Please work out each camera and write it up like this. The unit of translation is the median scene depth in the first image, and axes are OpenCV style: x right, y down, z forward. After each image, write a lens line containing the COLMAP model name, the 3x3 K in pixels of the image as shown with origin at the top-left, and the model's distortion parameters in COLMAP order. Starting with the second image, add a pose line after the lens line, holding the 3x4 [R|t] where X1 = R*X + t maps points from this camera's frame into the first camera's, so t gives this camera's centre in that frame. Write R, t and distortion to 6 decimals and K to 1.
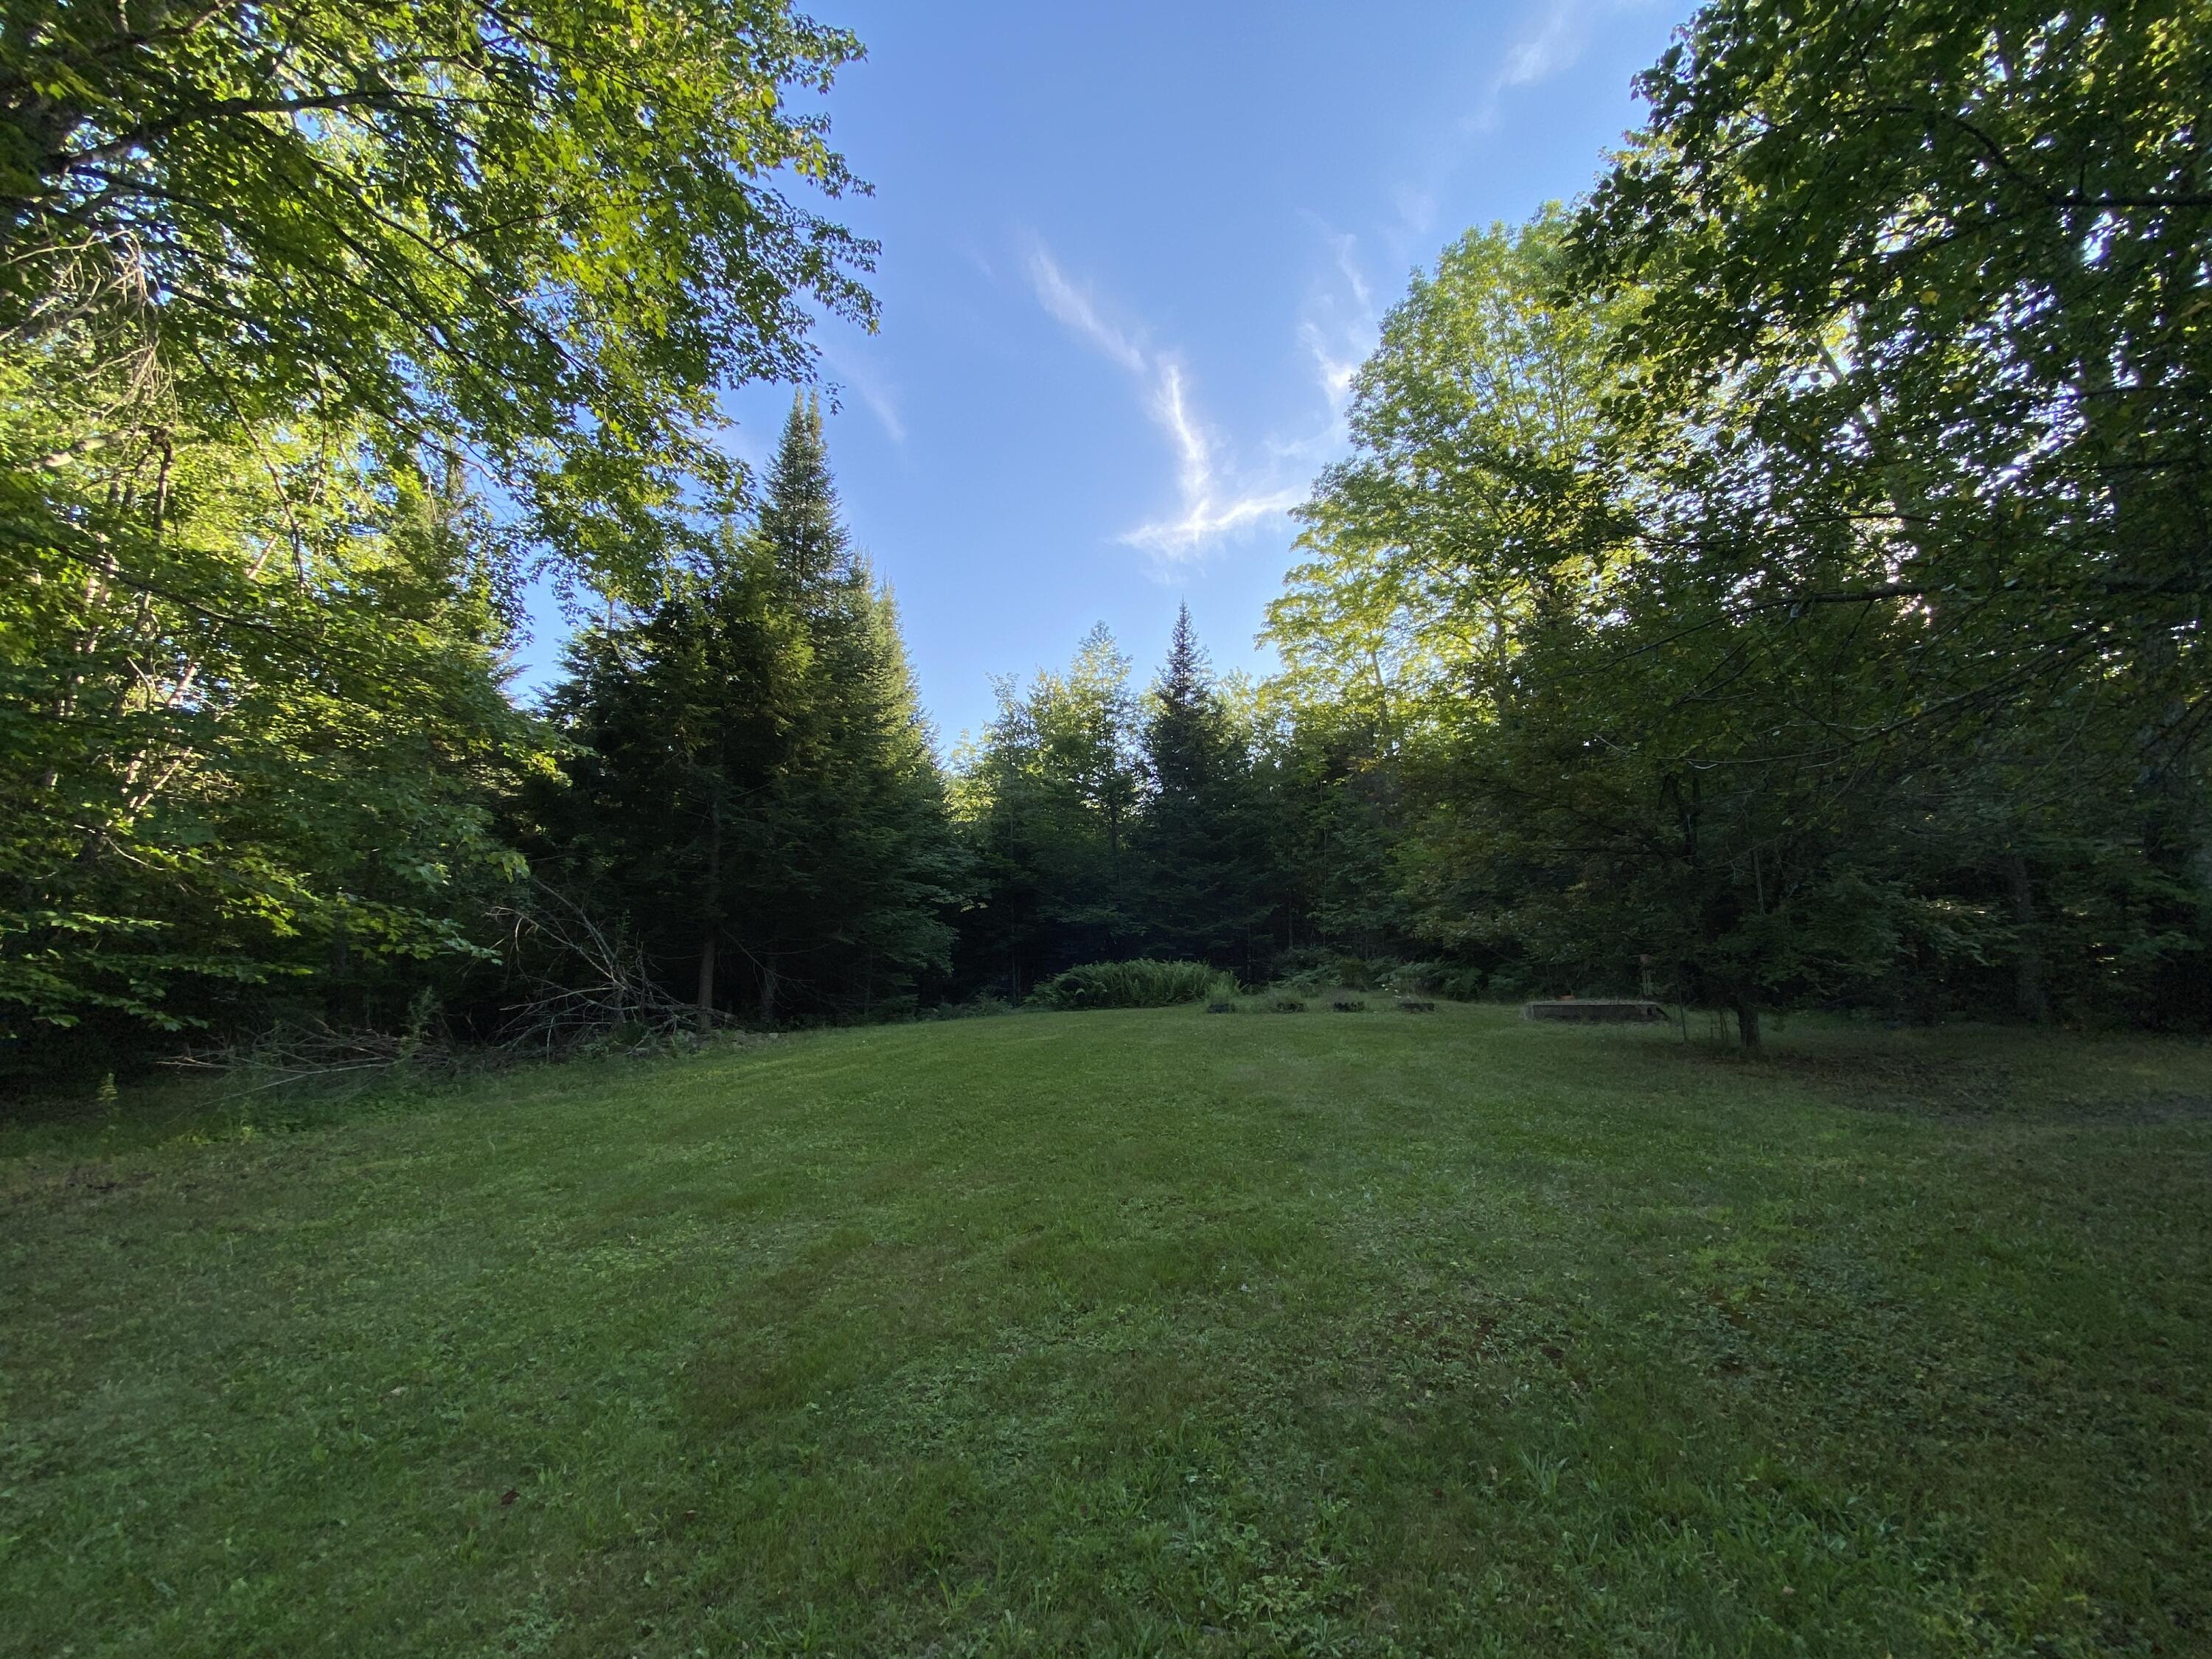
lens RADIAL K [[889.8, 0, 1106.0], [0, 889.8, 829.5], [0, 0, 1]] dist [0.001843, -0.012911]
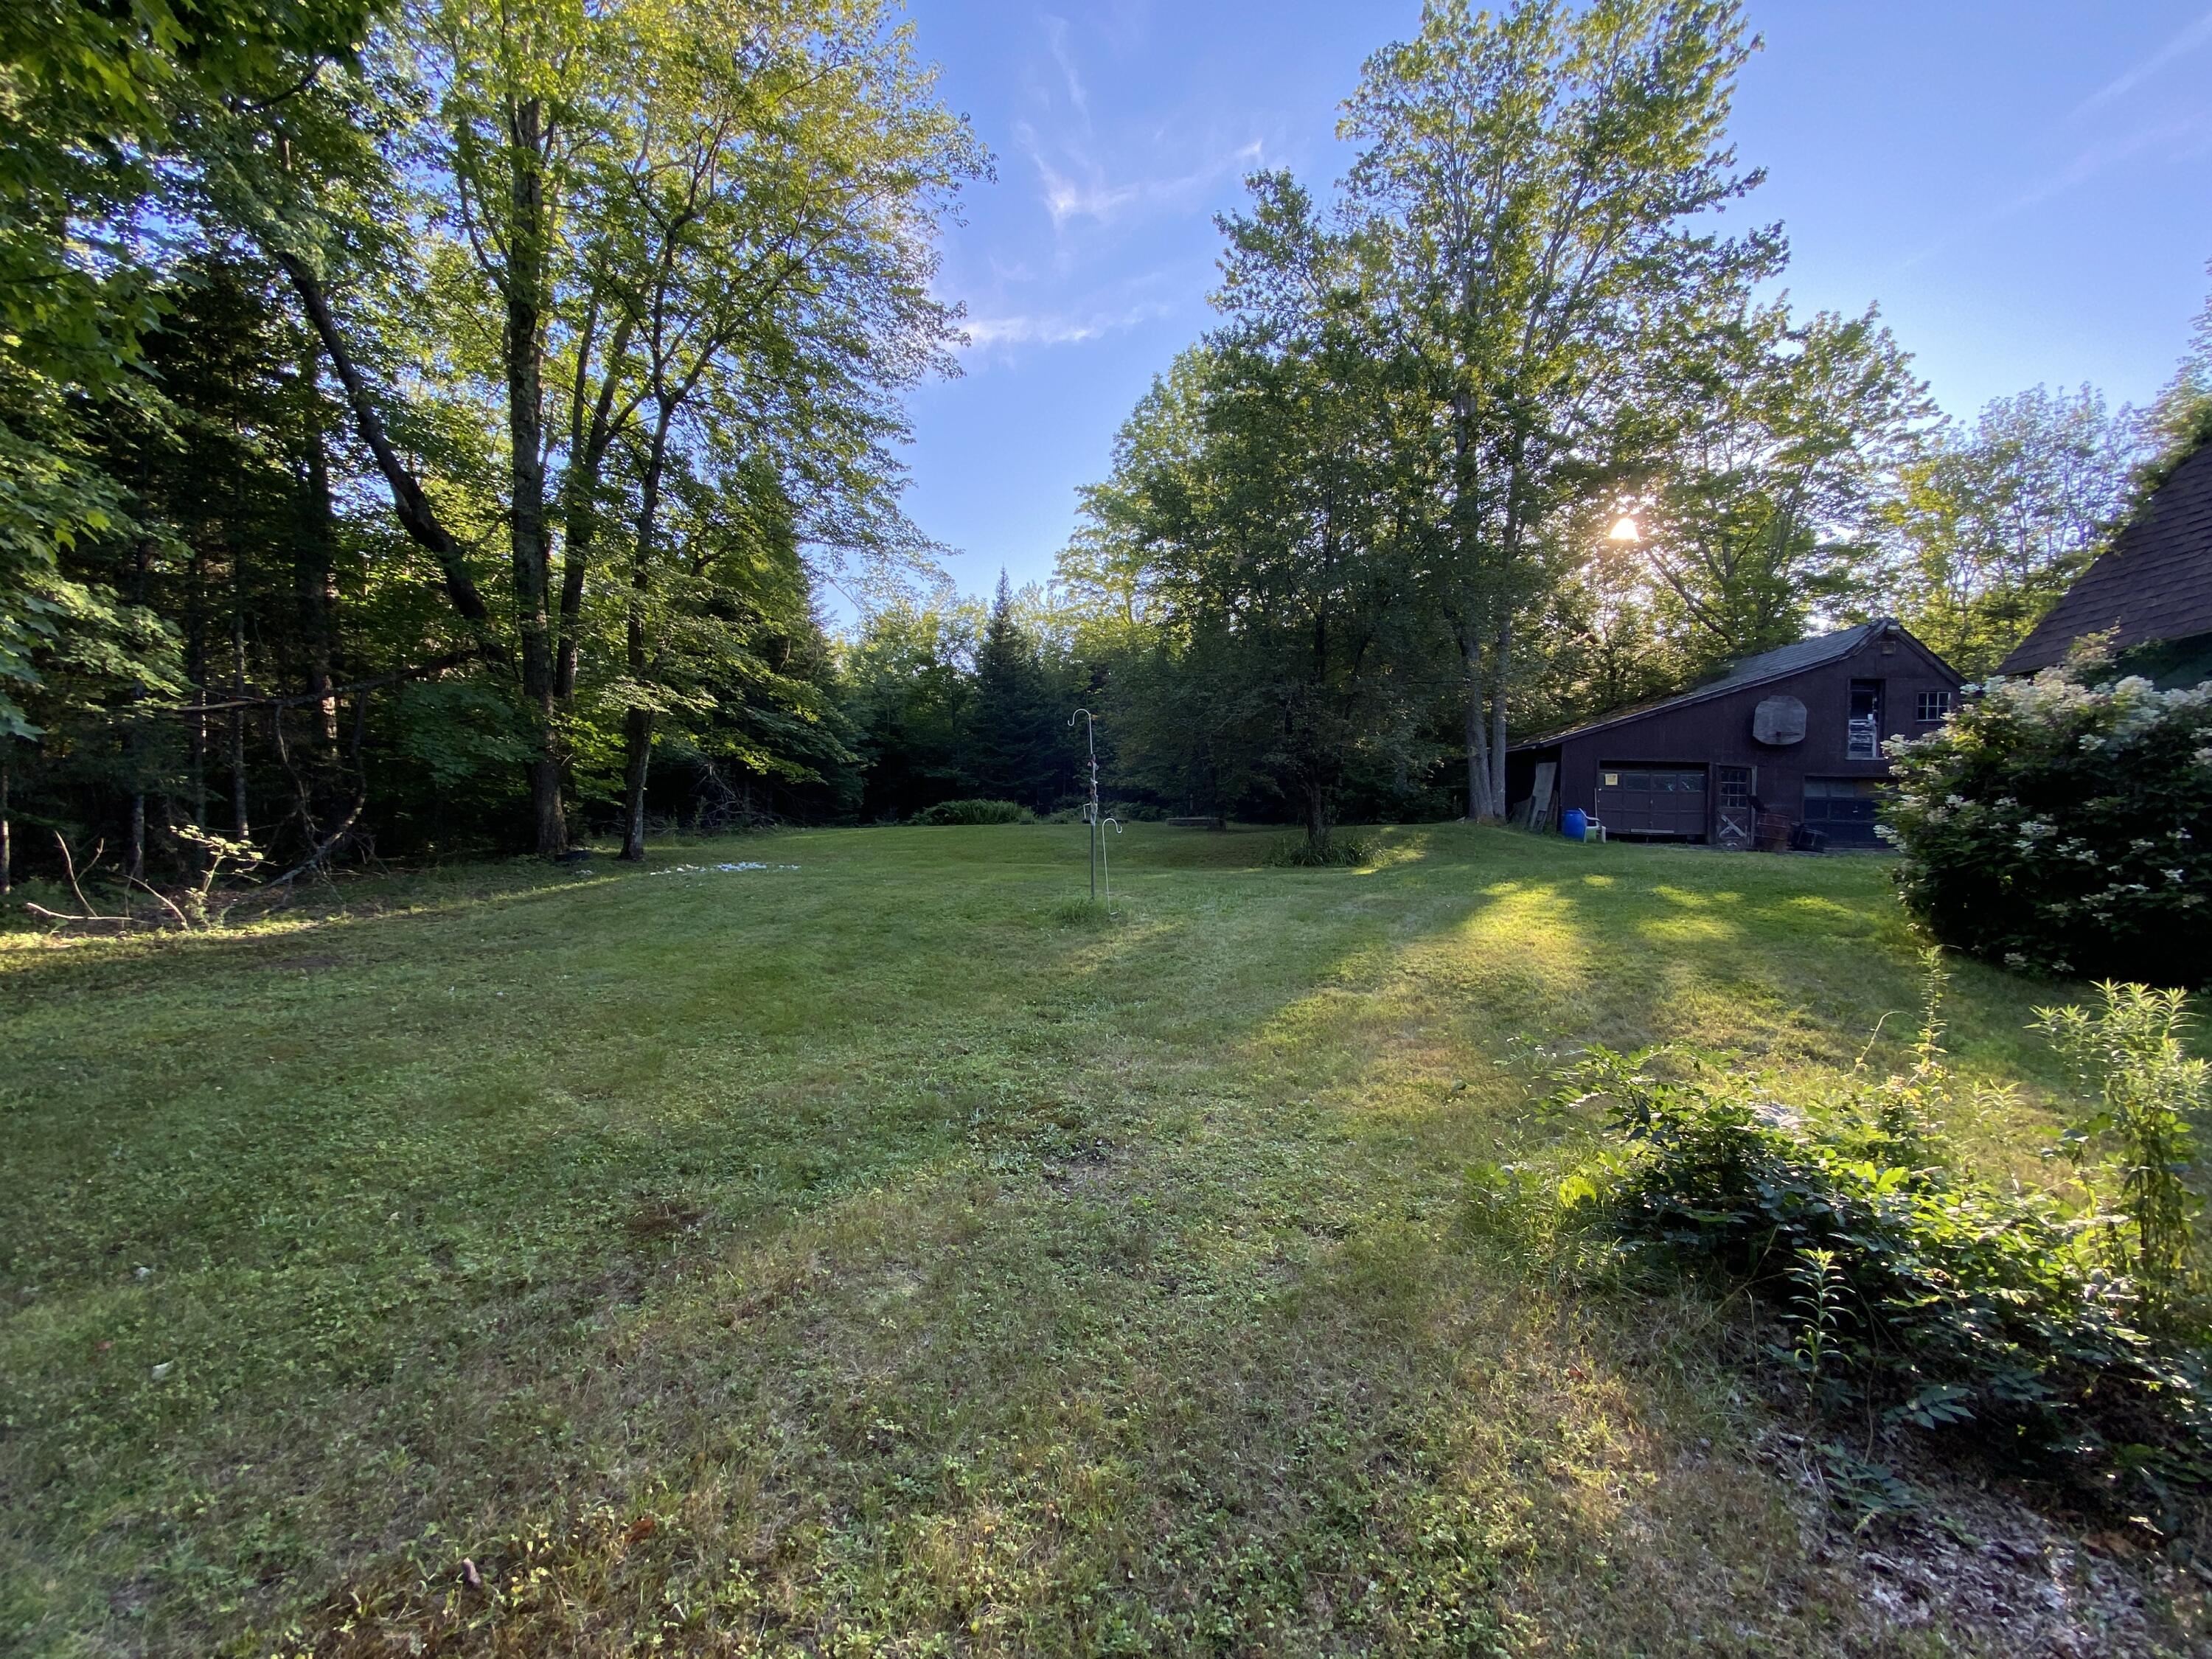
lens RADIAL K [[889.8, 0, 1106.0], [0, 889.8, 829.5], [0, 0, 1]] dist [0.001843, -0.012911]
pose [[0.968895, 0.009461, 0.247290, -0.143475], [-0.048953, 0.986850, 0.154045, -0.072873], [-0.242581, -0.161360, 0.956618, -0.706024]]
